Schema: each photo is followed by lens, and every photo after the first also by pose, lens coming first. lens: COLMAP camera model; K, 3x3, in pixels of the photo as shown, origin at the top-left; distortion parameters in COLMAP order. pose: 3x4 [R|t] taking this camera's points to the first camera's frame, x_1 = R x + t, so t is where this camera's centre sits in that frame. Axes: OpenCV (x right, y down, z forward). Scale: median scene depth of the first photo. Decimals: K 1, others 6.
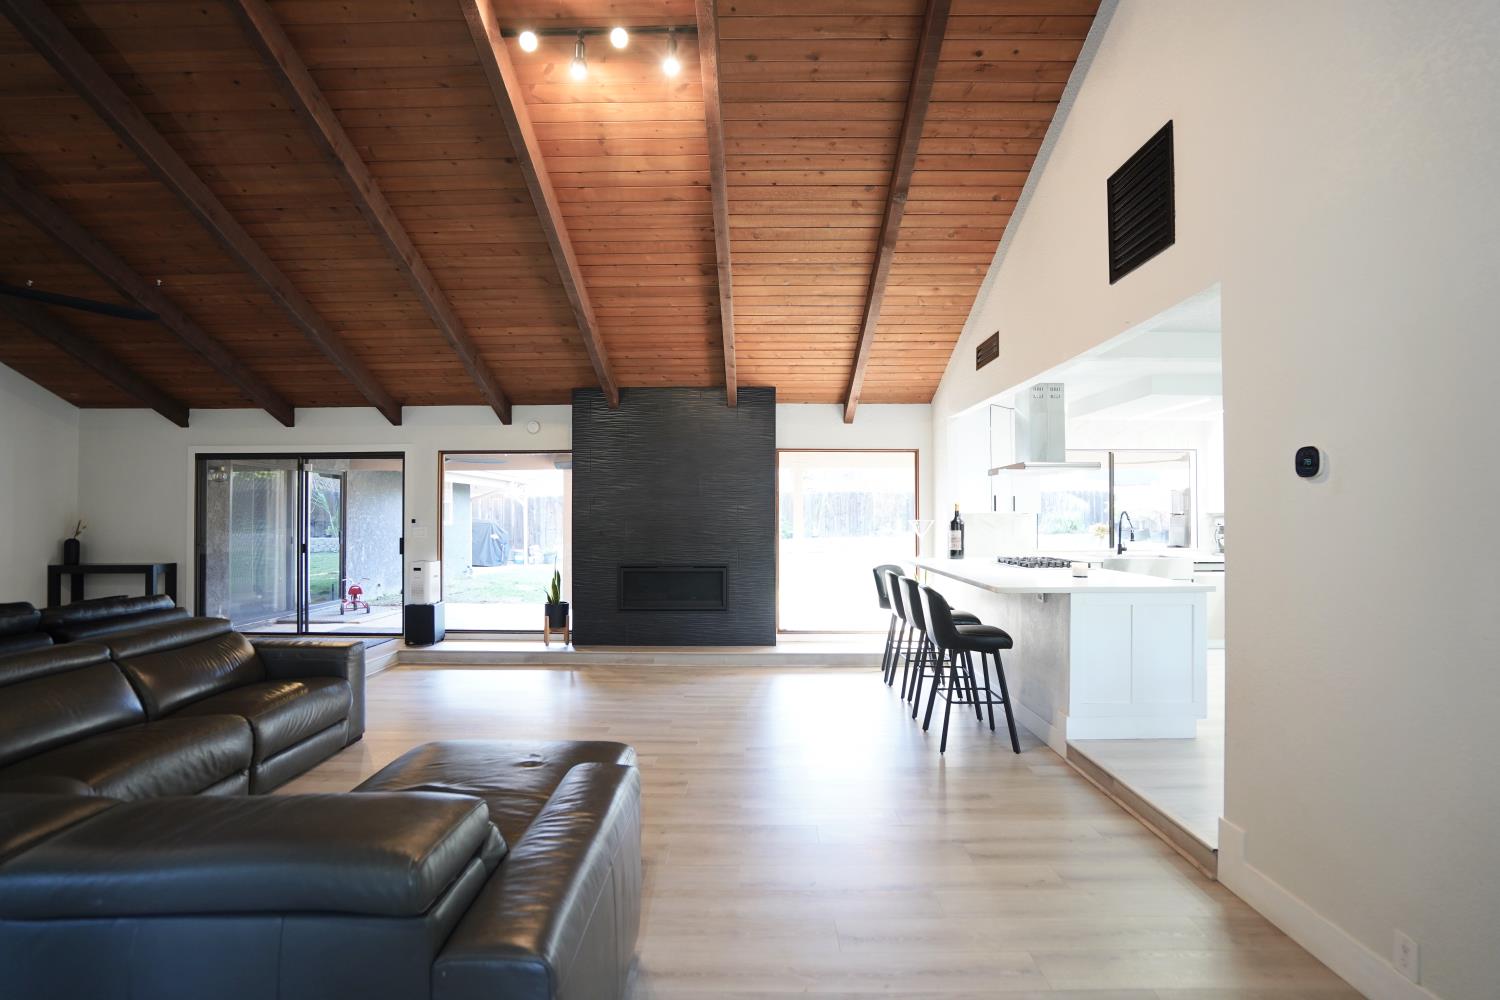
lens RADIAL K [[703.9, 0, 750.0], [0, 703.9, 500.0], [0, 0, 1]] dist [-0.056141, 0.023637]
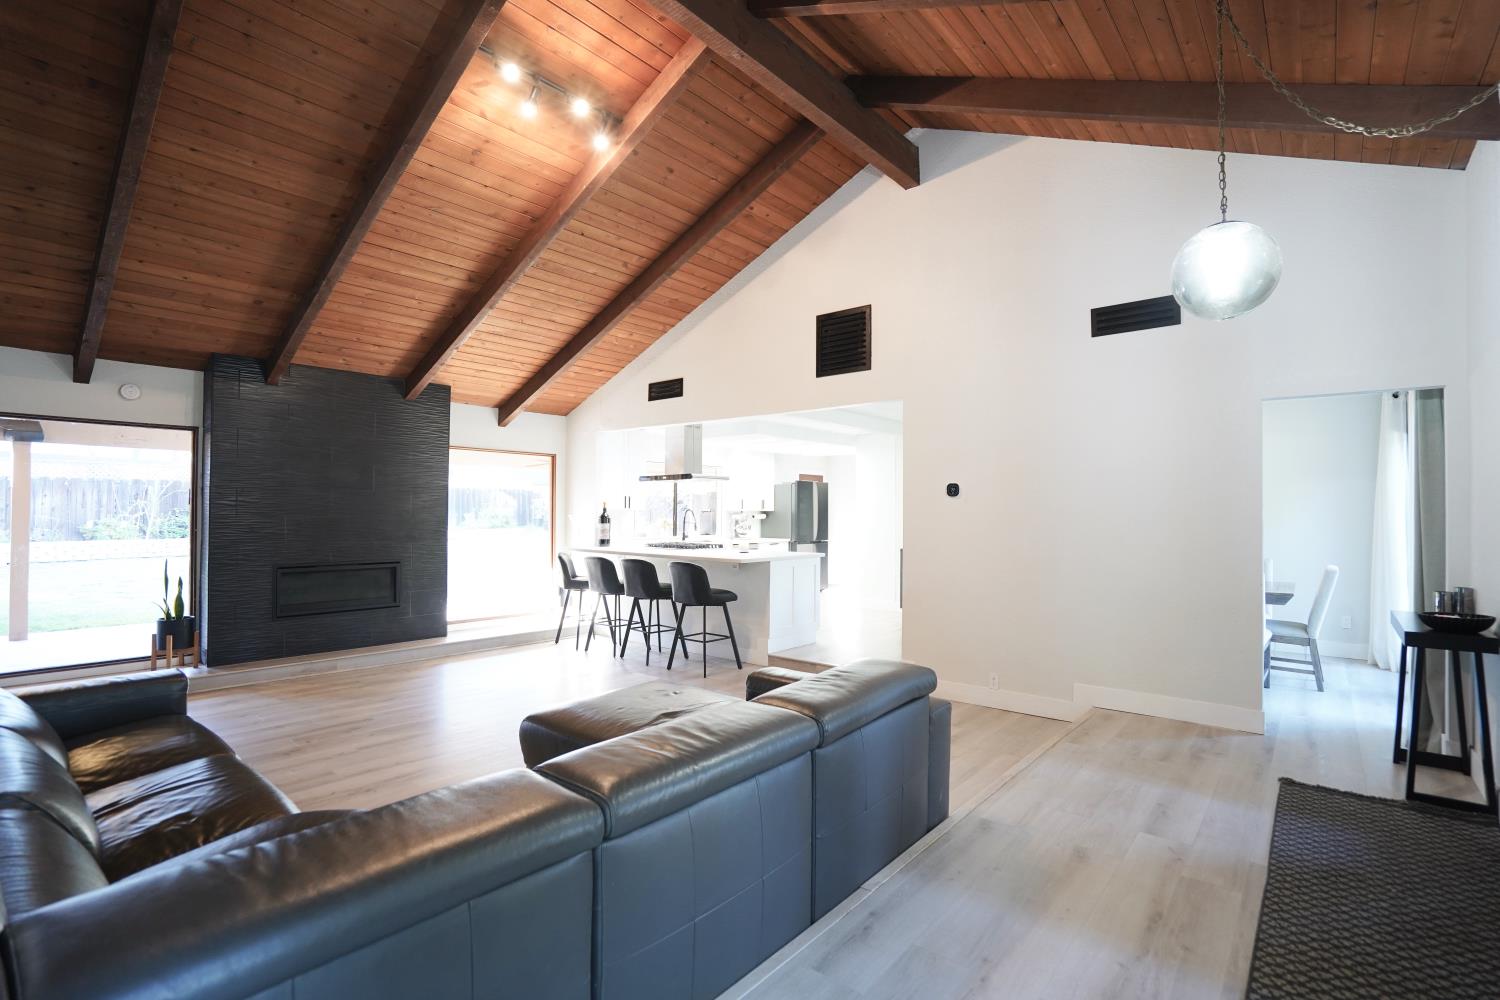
lens RADIAL K [[703.9, 0, 750.0], [0, 703.9, 500.0], [0, 0, 1]] dist [-0.056141, 0.023637]
pose [[0.638384, 0.017971, 0.769508, -0.492436], [-0.022658, 0.999733, -0.004551, 0.001651], [-0.769385, -0.014530, 0.638621, 0.005533]]
